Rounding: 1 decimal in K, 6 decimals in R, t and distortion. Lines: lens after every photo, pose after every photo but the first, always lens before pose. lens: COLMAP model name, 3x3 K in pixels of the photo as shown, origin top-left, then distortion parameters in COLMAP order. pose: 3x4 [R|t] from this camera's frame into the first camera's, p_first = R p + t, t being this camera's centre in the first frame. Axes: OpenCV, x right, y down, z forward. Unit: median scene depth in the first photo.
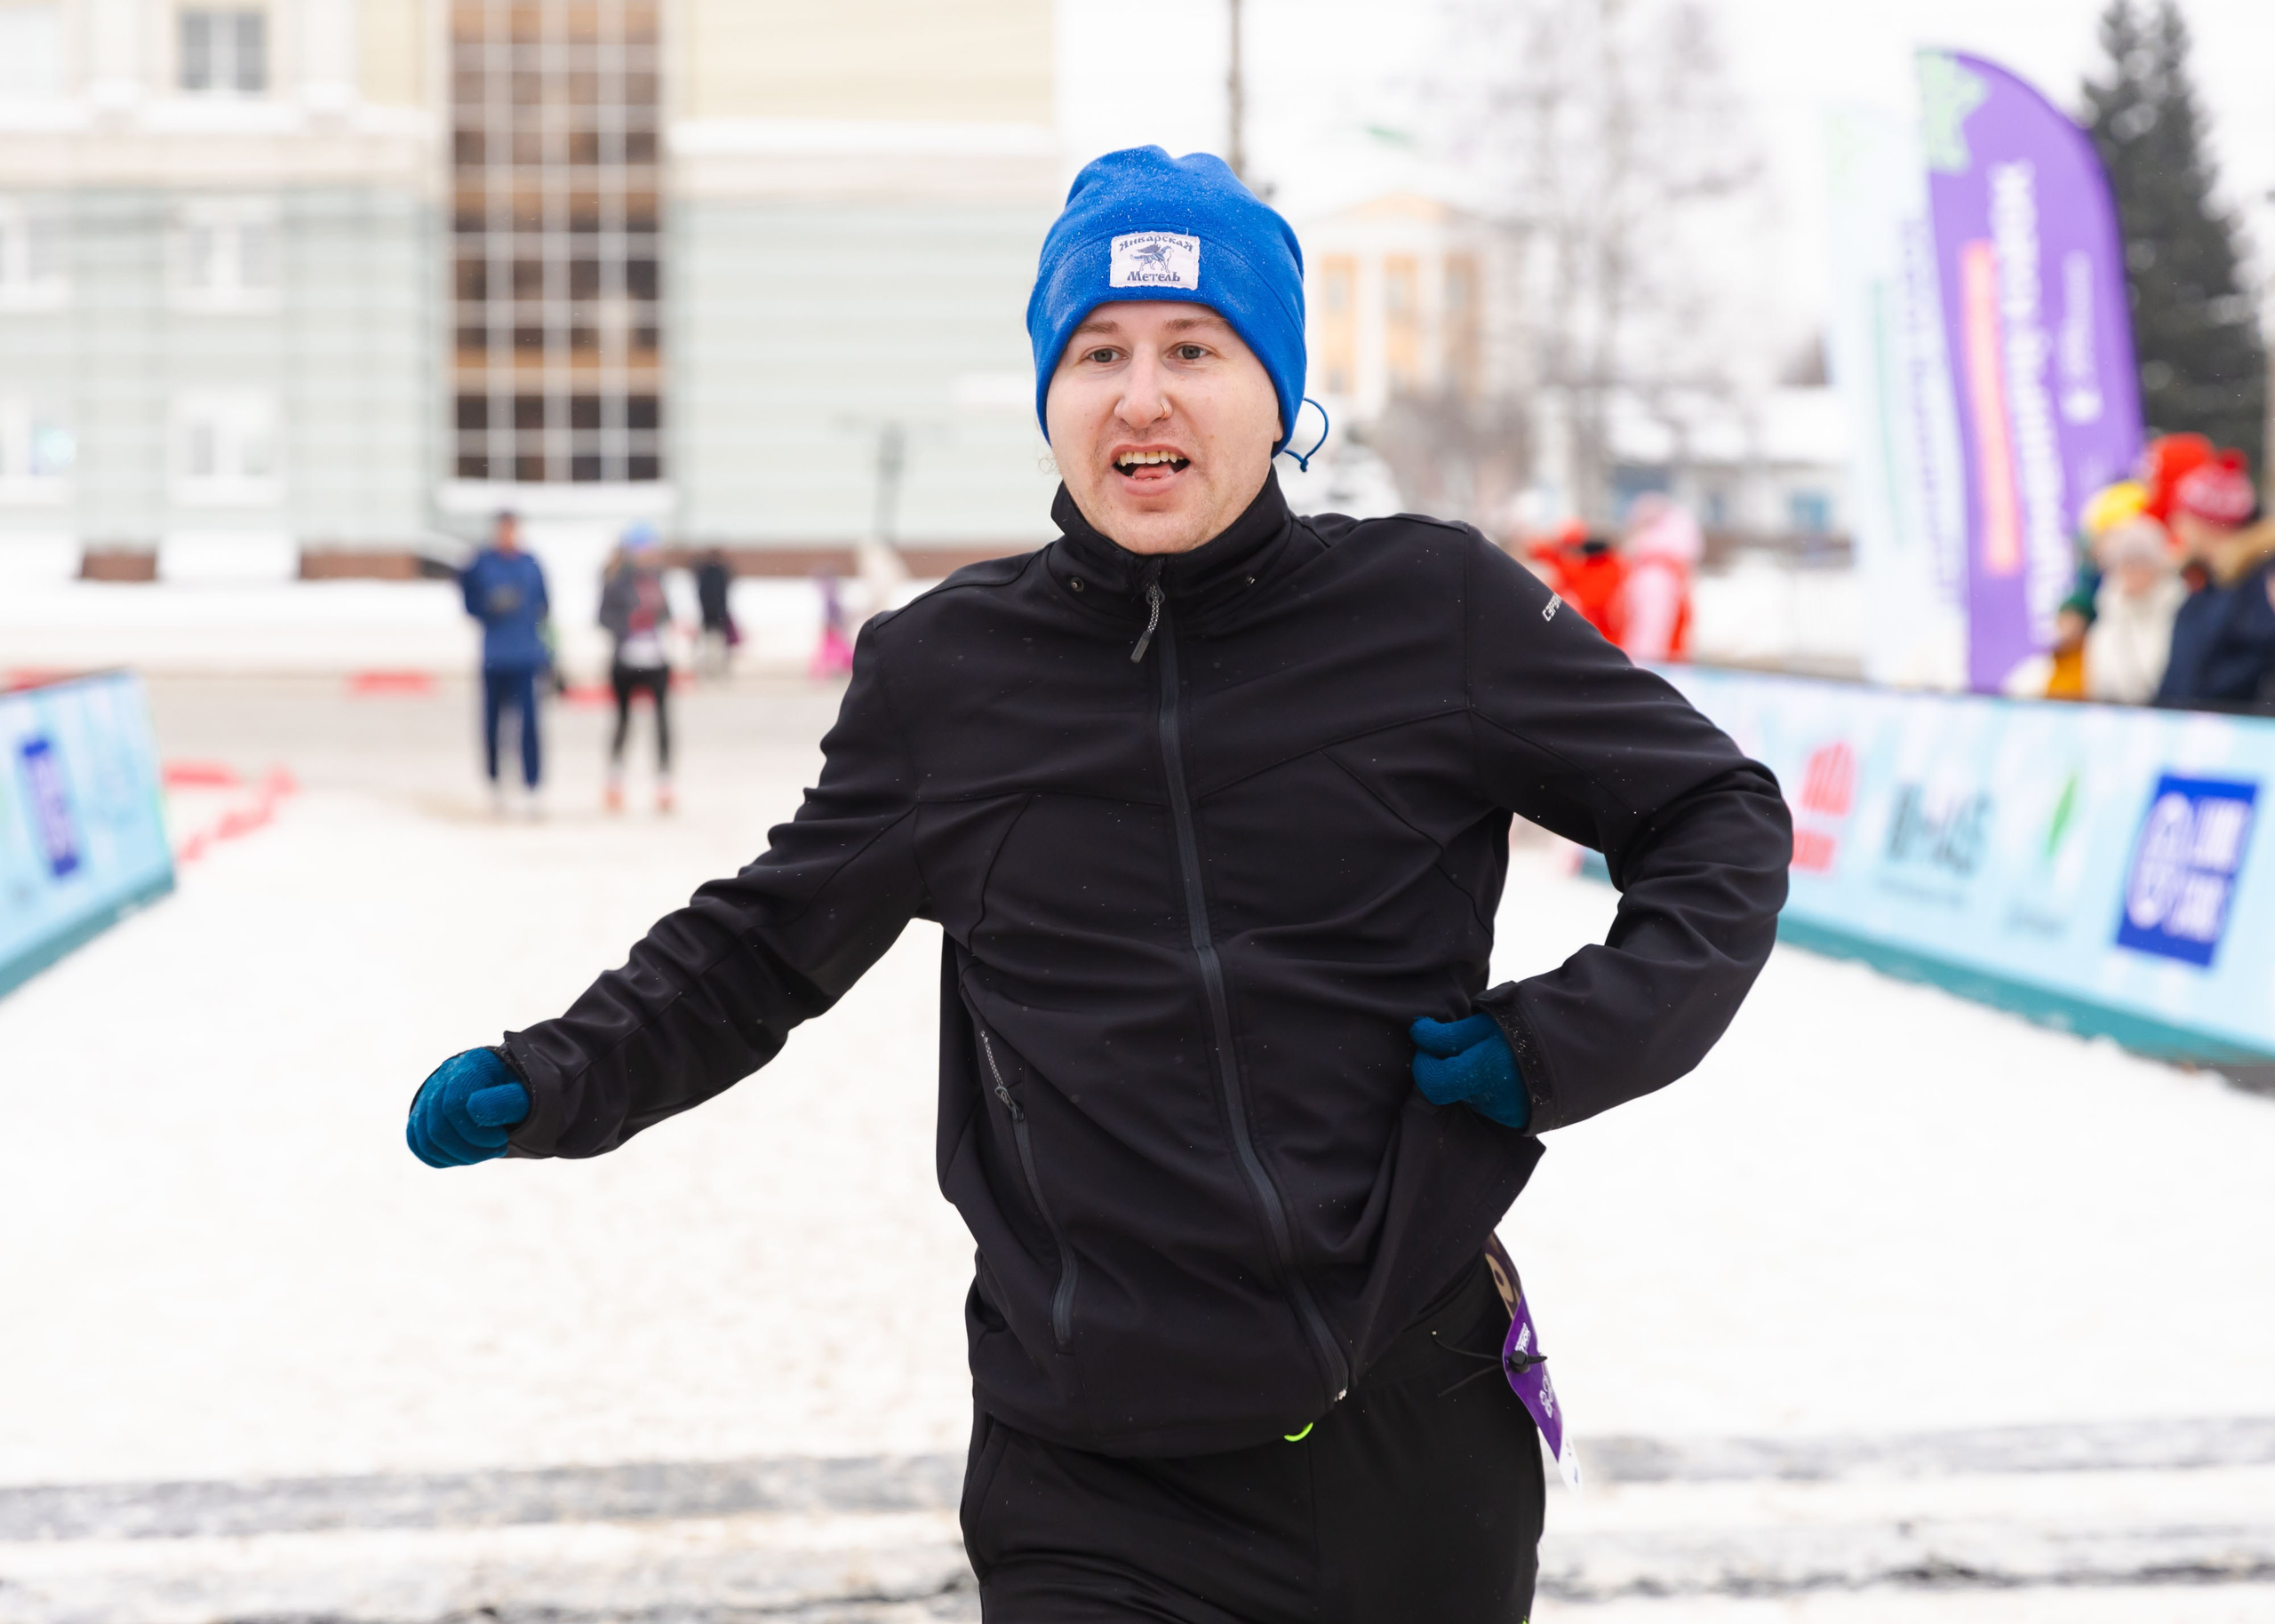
lens RADIAL K [[4665.0, 0, 1197.9], [0, 4665.0, 863.3], [0, 0, 1]] dist [-0.072861, 0.000000]
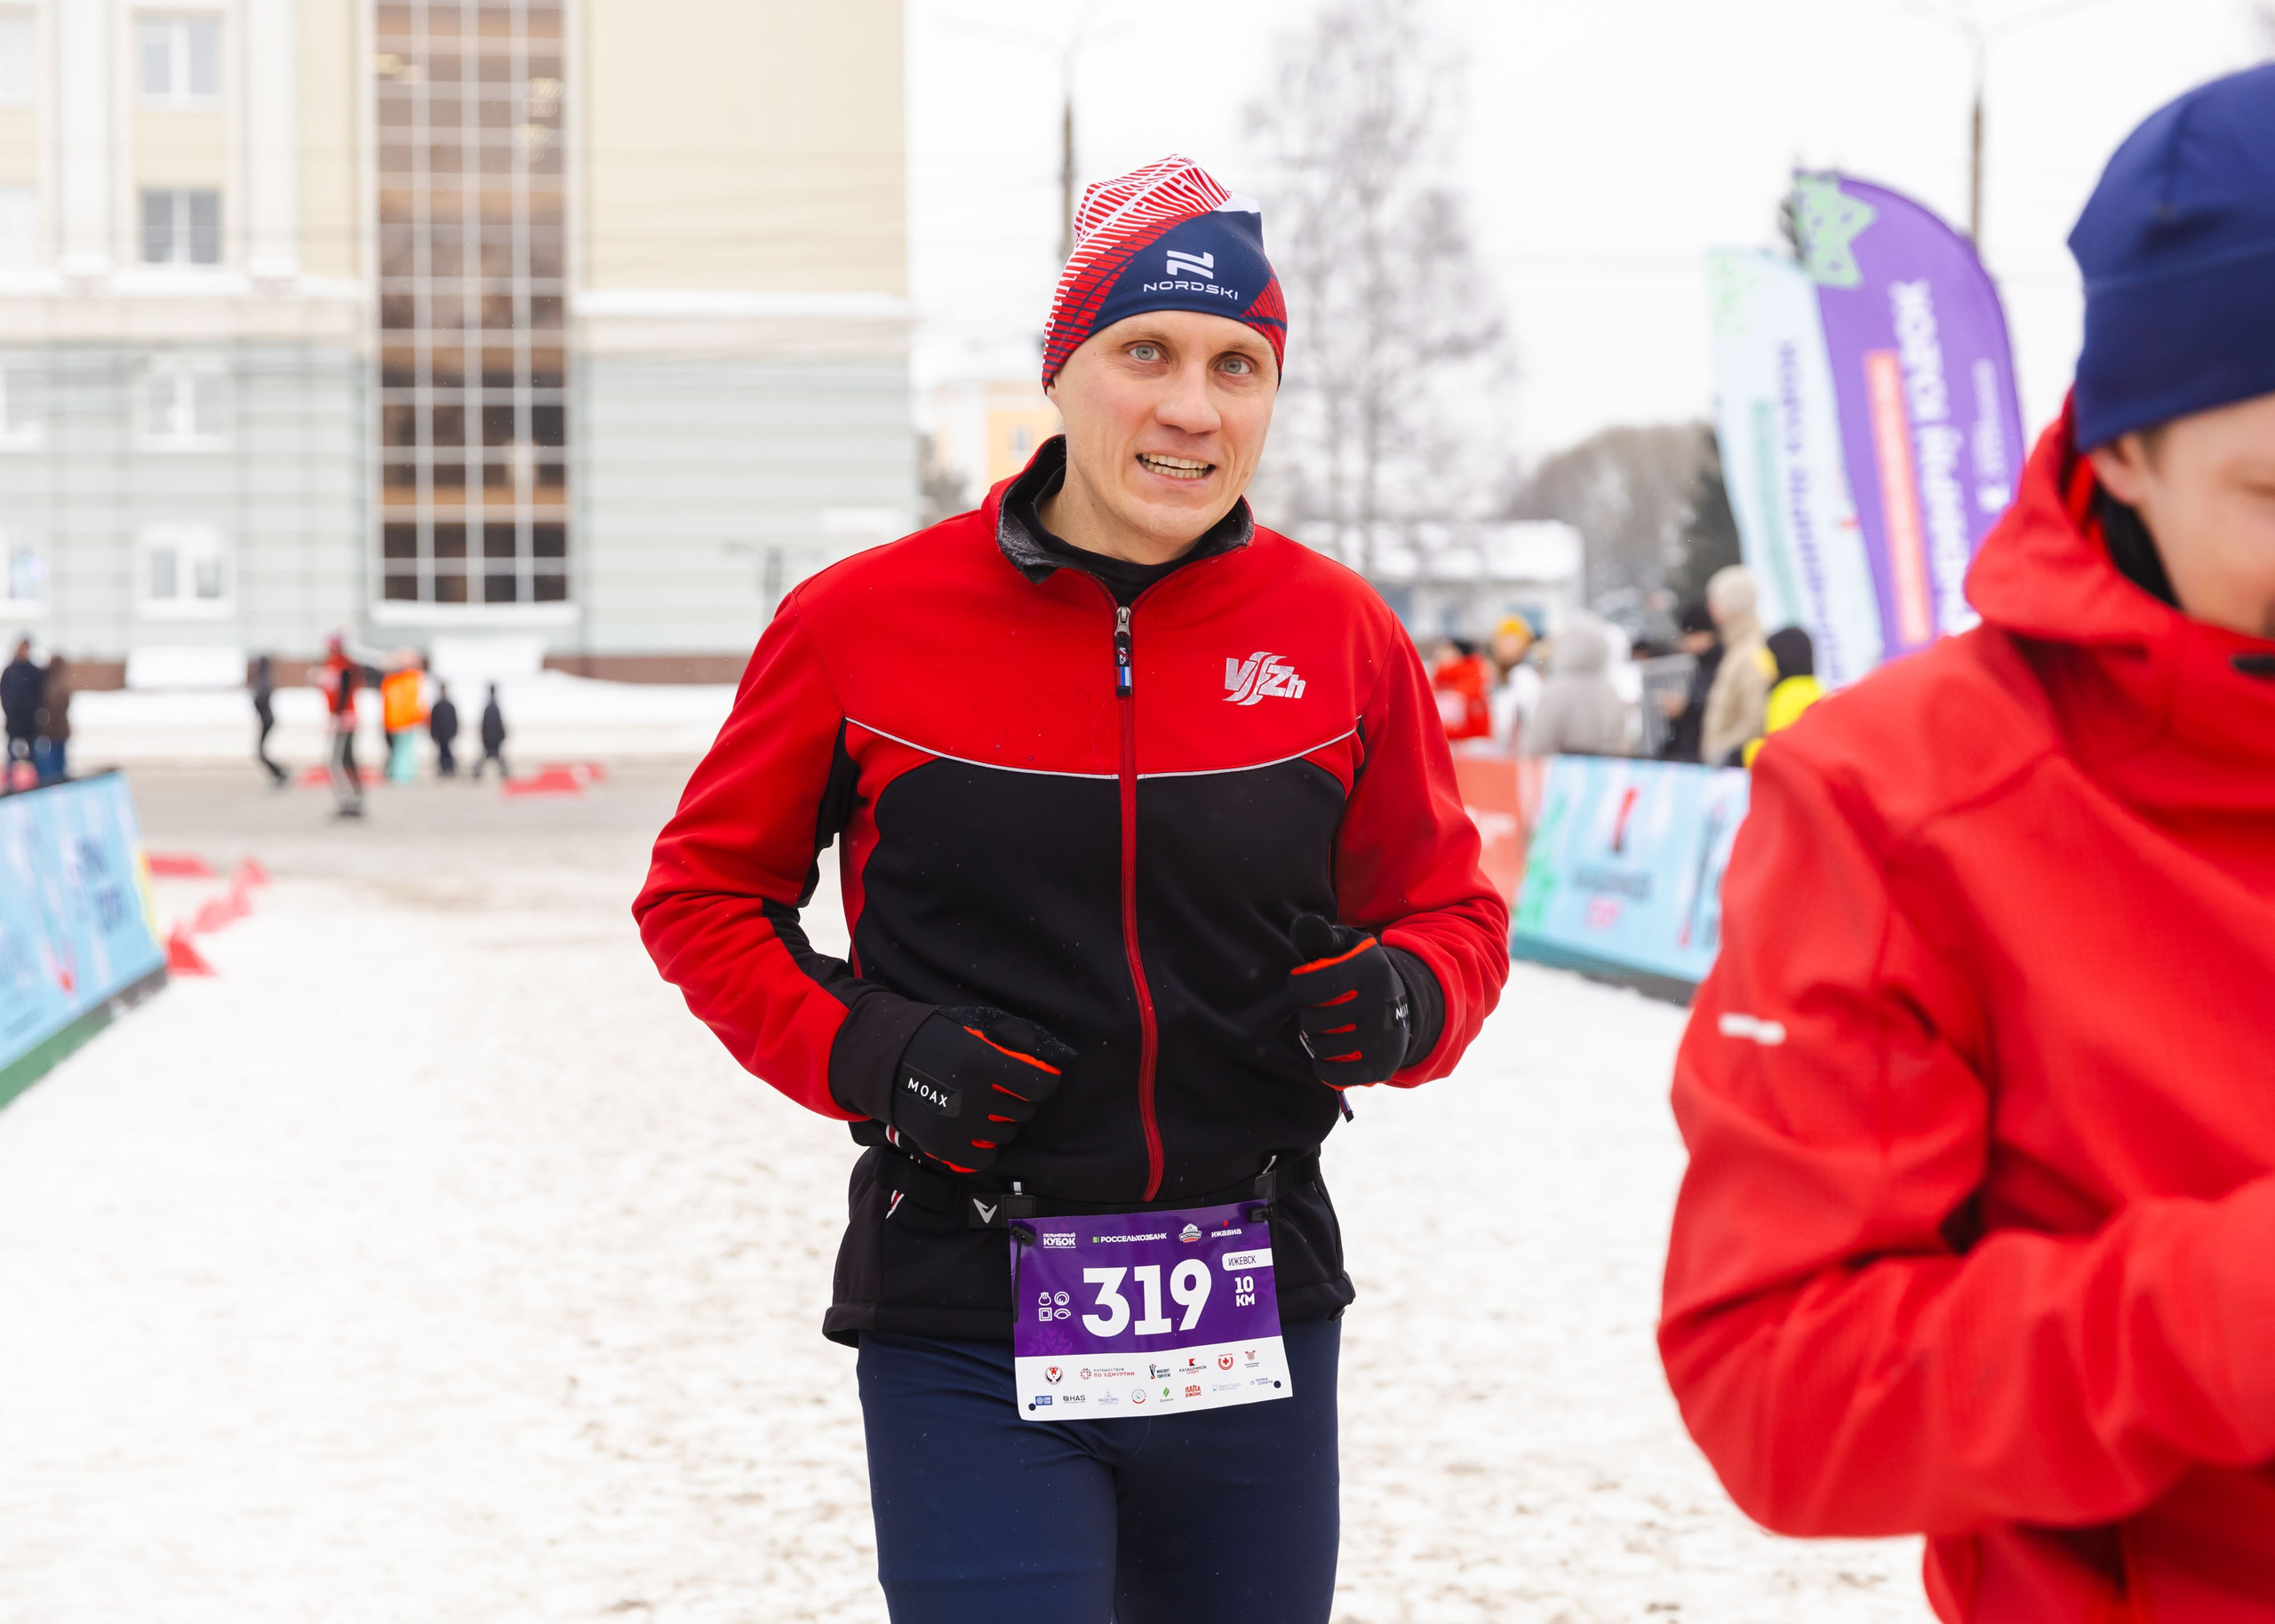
lens RADIAL K [[3482.8, 0, 1190.6], [0, 3482.8, 797.5], [0, 0, 1]] dist [-0.075463, 0.000000]
pose [[0.996555, -0.008908, 0.082455, -0.032397], [0.011493, 0.999456, -0.030920, -0.004471], [-0.082134, 0.031761, 0.996115, 0.130628]]
